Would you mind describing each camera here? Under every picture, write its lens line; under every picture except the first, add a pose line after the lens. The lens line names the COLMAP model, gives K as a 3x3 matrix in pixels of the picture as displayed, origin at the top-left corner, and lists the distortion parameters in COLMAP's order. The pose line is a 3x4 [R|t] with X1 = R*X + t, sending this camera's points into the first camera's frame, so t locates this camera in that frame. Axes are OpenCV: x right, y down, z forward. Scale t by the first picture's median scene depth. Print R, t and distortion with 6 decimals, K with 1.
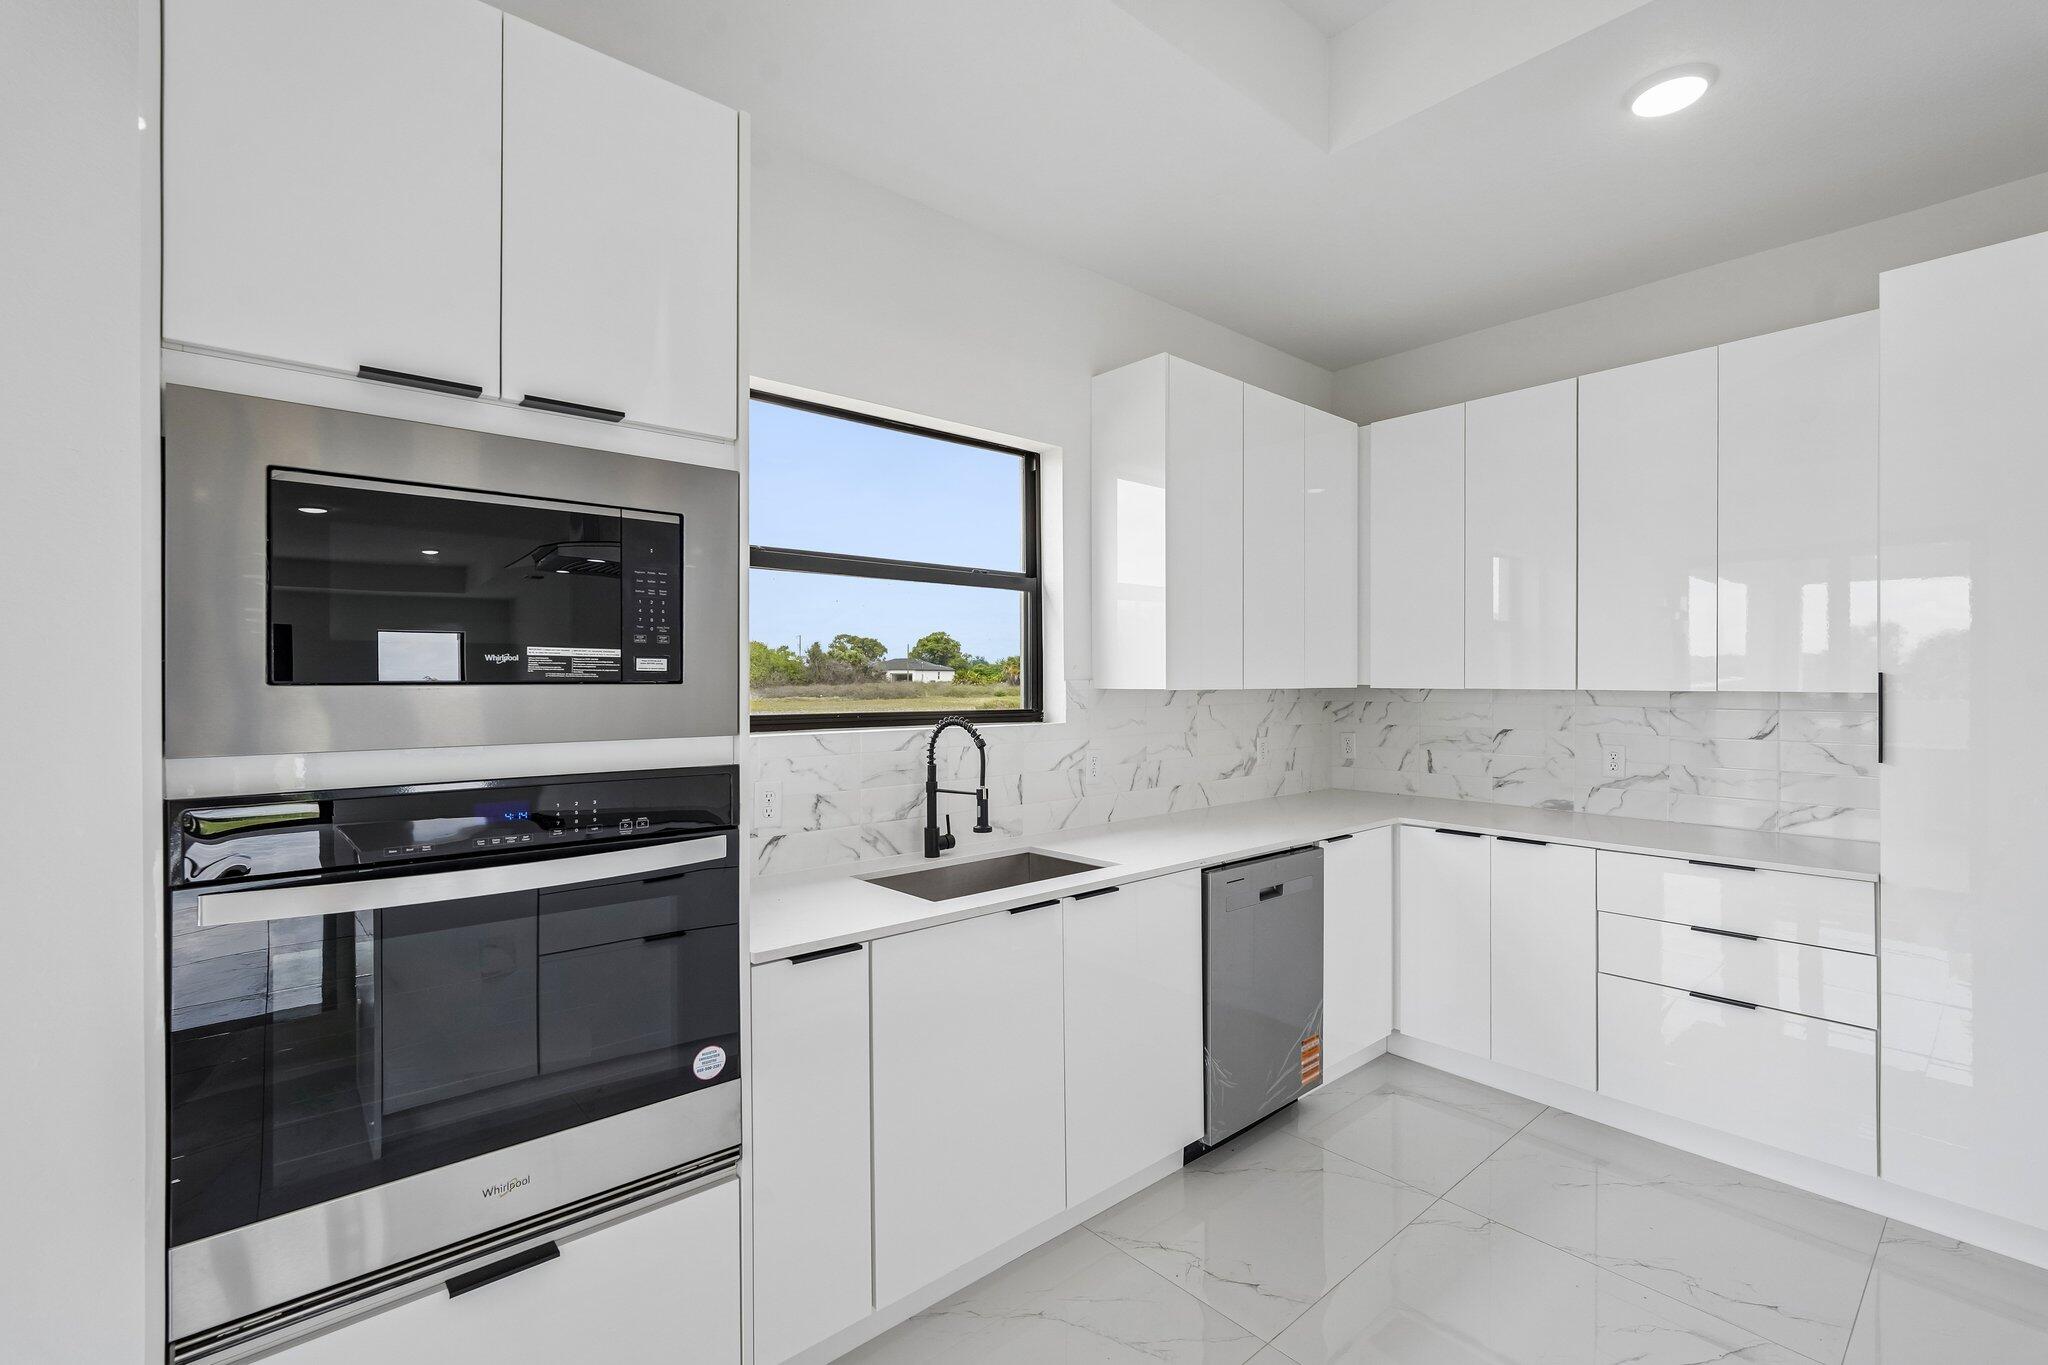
lens RADIAL K [[910.6, 0, 1009.8], [0, 910.6, 685.7], [0, 0, 1]] dist [-0.007094, 0.006519]
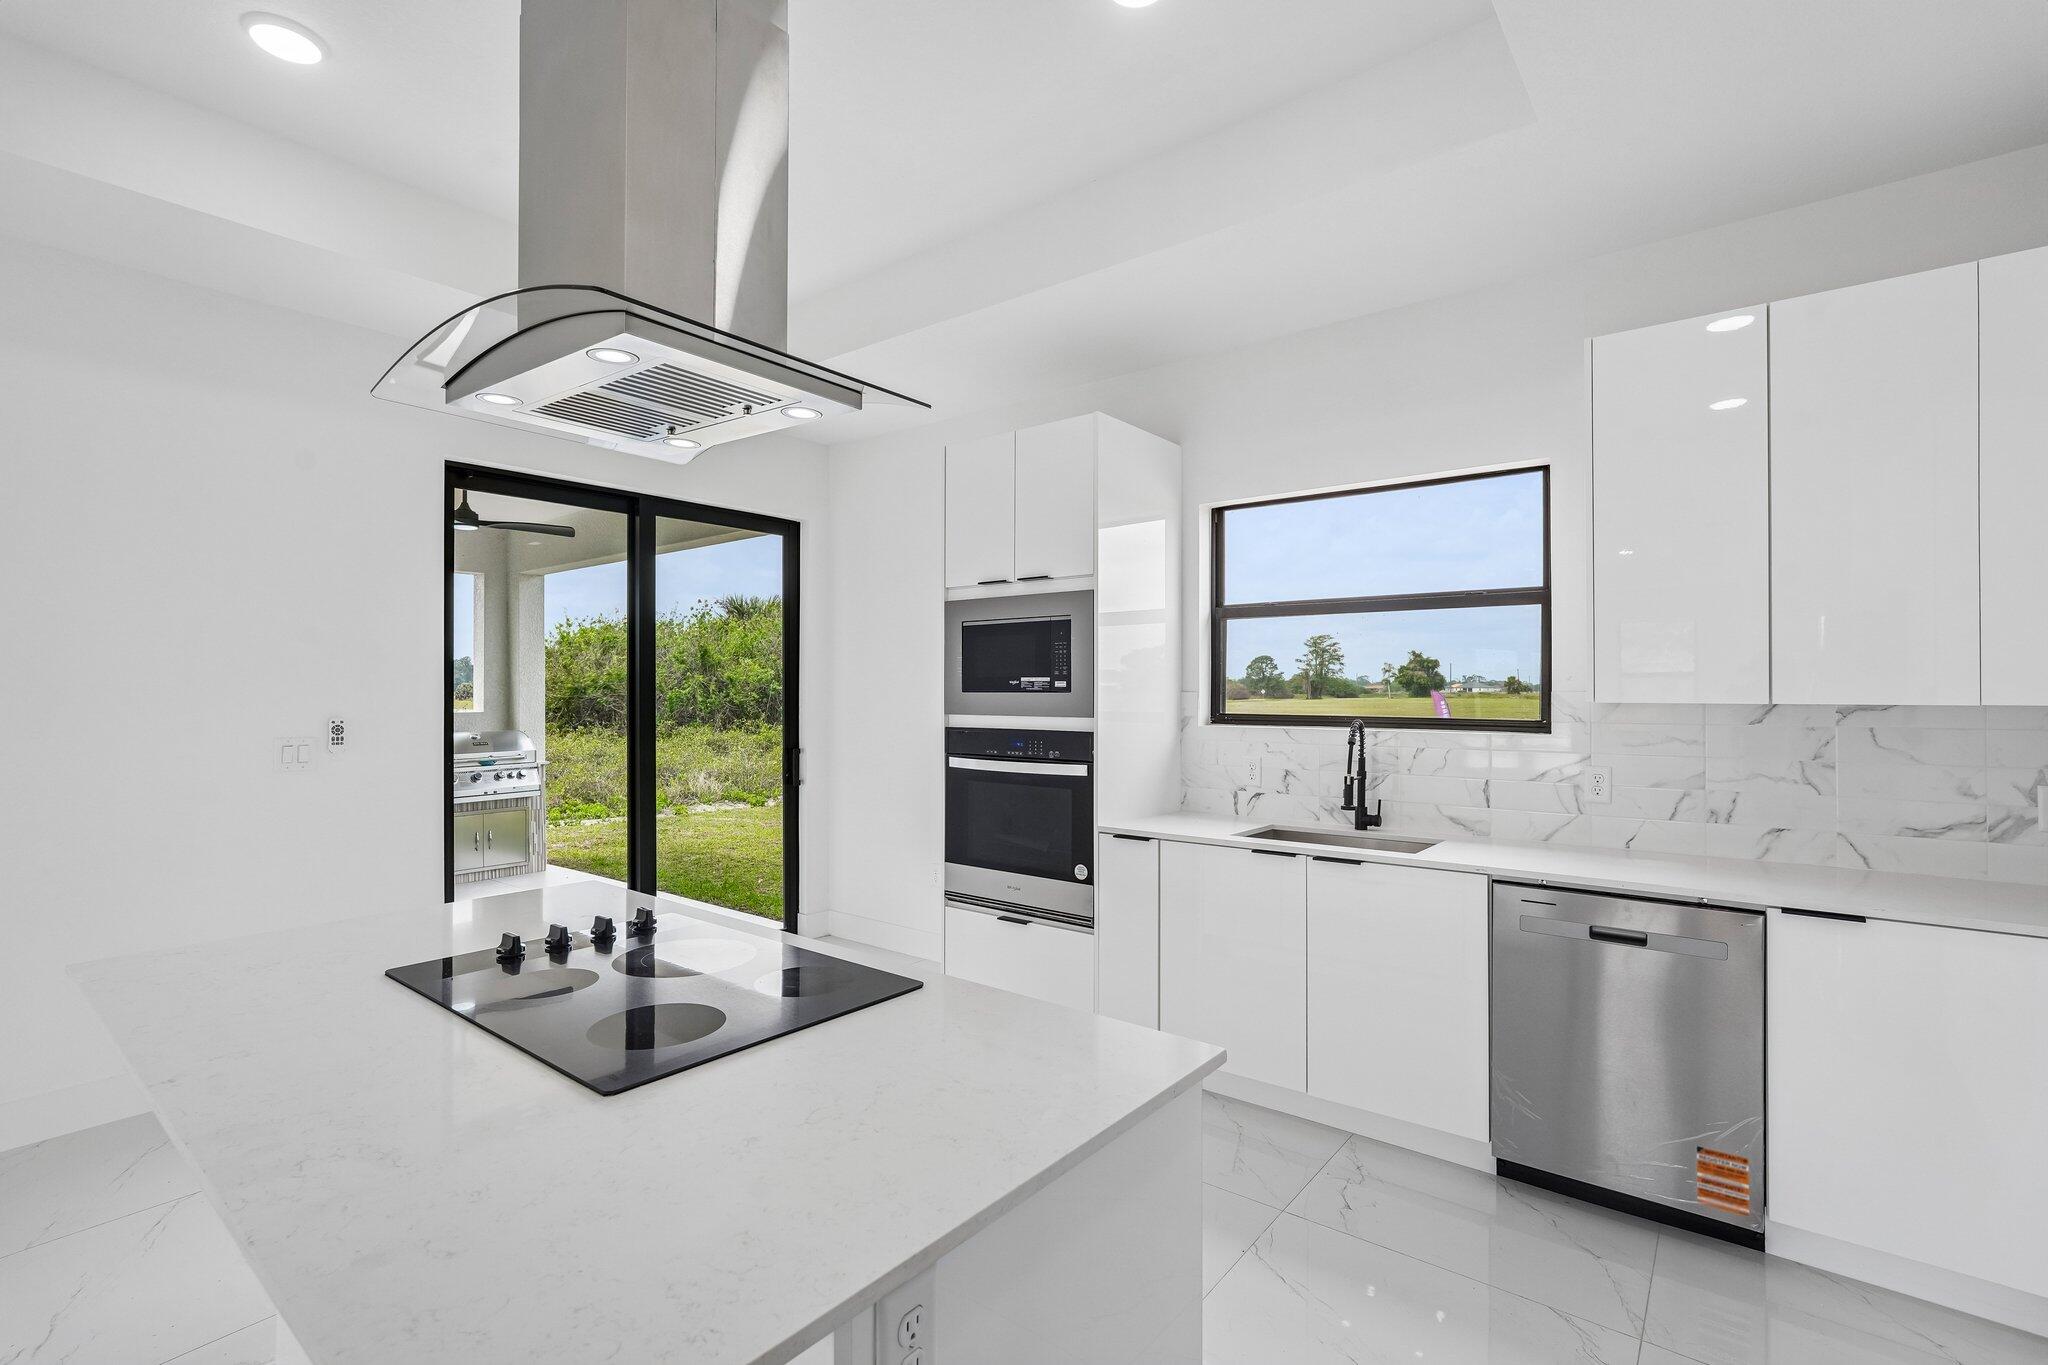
lens RADIAL K [[910.6, 0, 1057.4], [0, 910.6, 684.1], [0, 0, 1]] dist [-0.007094, 0.006519]
pose [[0.210517, -0.008727, -0.977551, 0.955171], [-0.009202, 0.999898, -0.010908, 0.000858], [0.977547, 0.011292, 0.210416, 0.274053]]
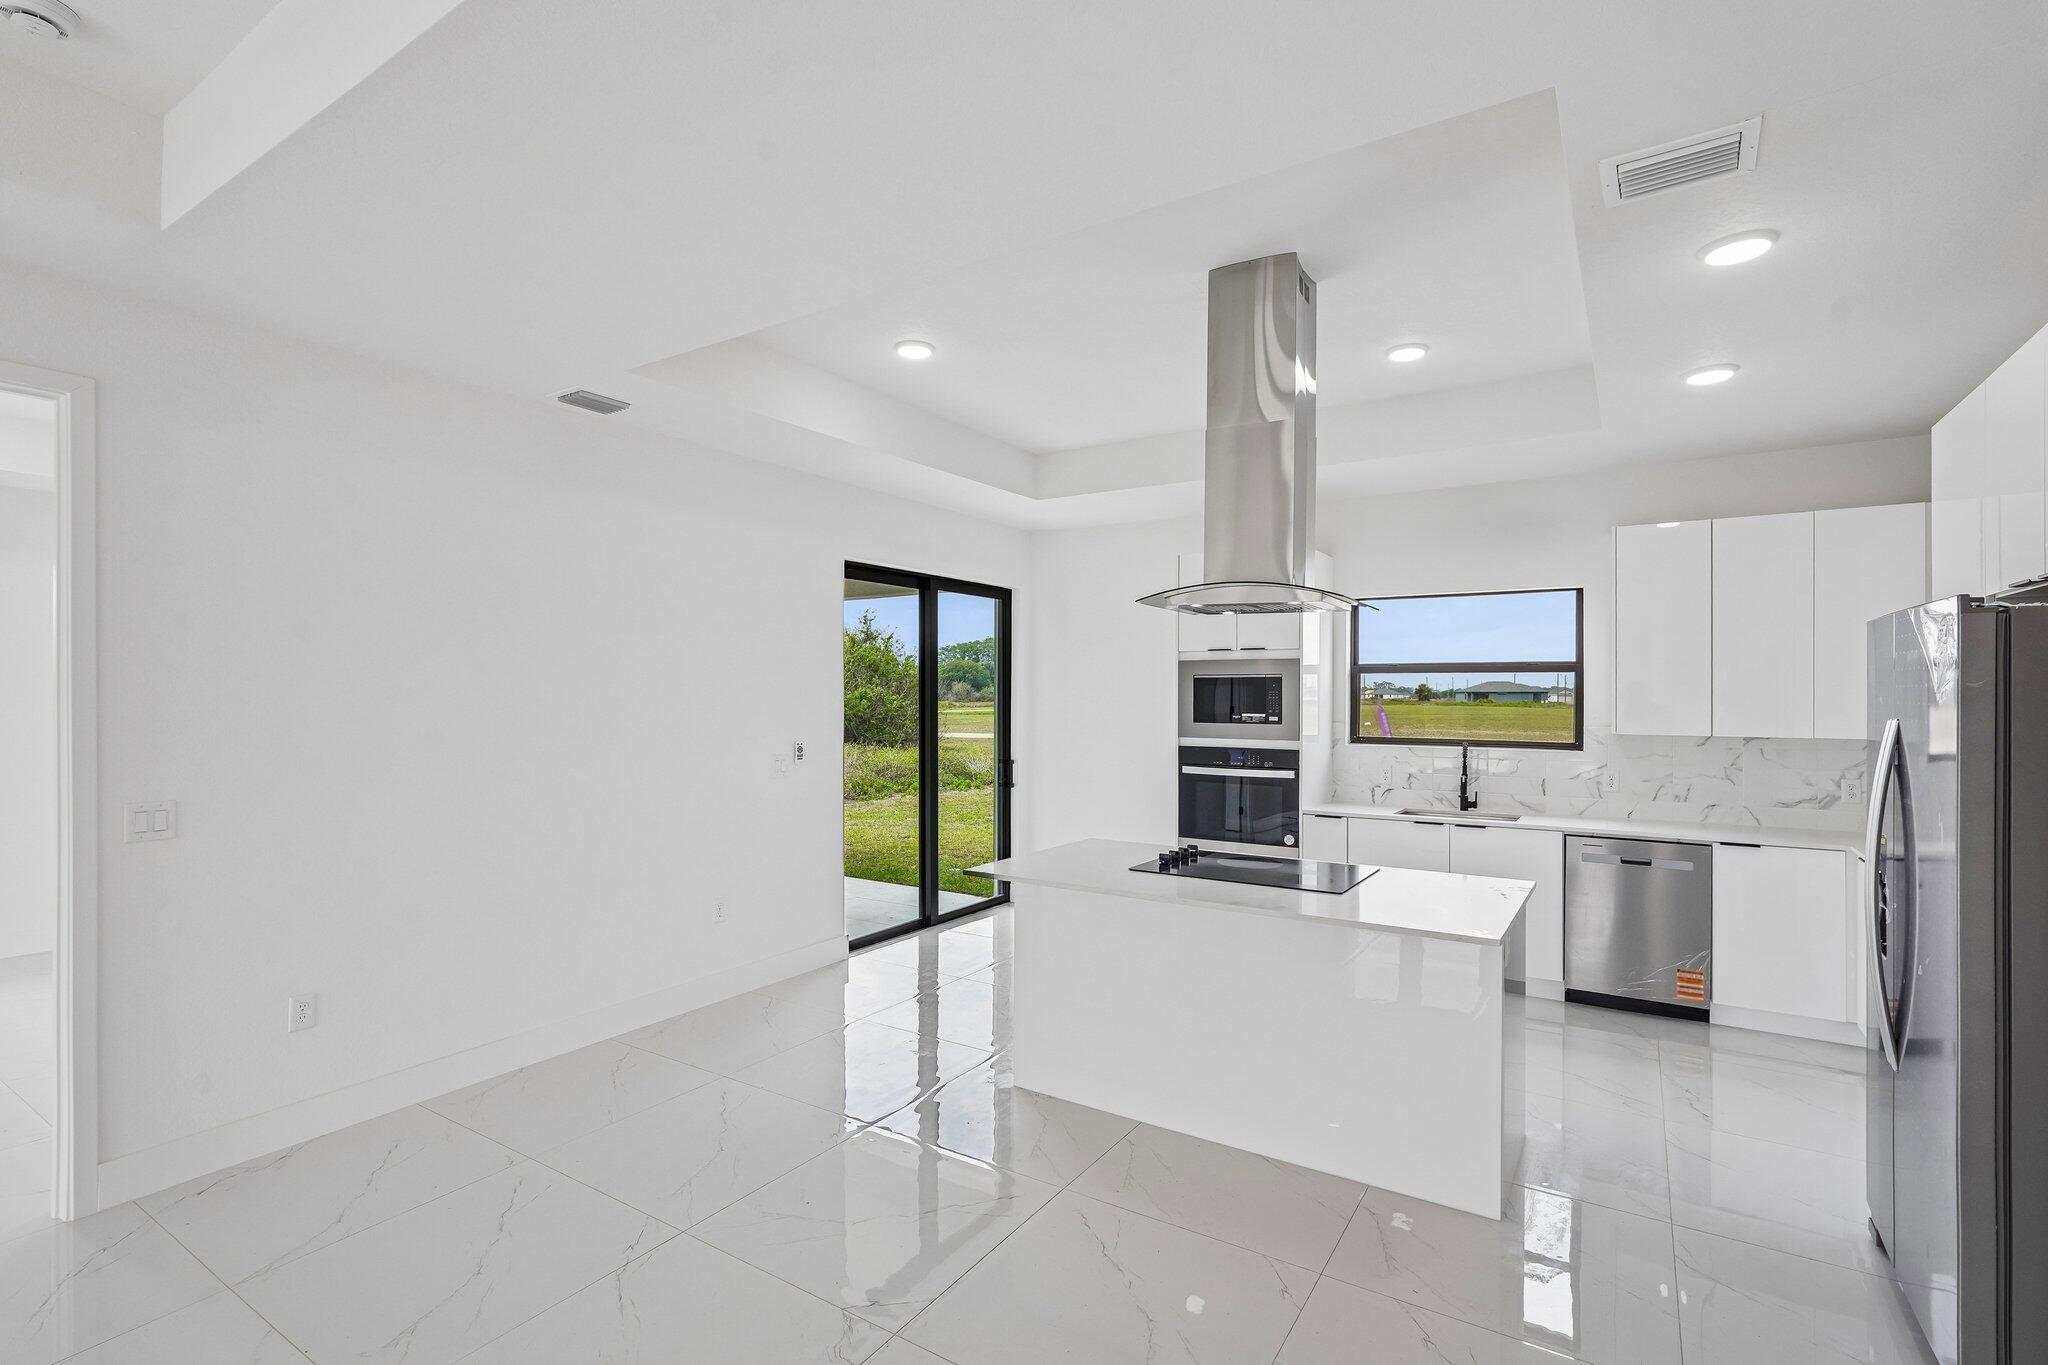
lens RADIAL K [[910.6, 0, 1073.6], [0, 910.6, 697.6], [0, 0, 1]] dist [-0.007094, 0.006519]
pose [[0.307800, -0.000455, -0.951451, 1.413024], [-0.012108, 0.999917, -0.004395, -0.041617], [0.951374, 0.012873, 0.307769, -0.419493]]
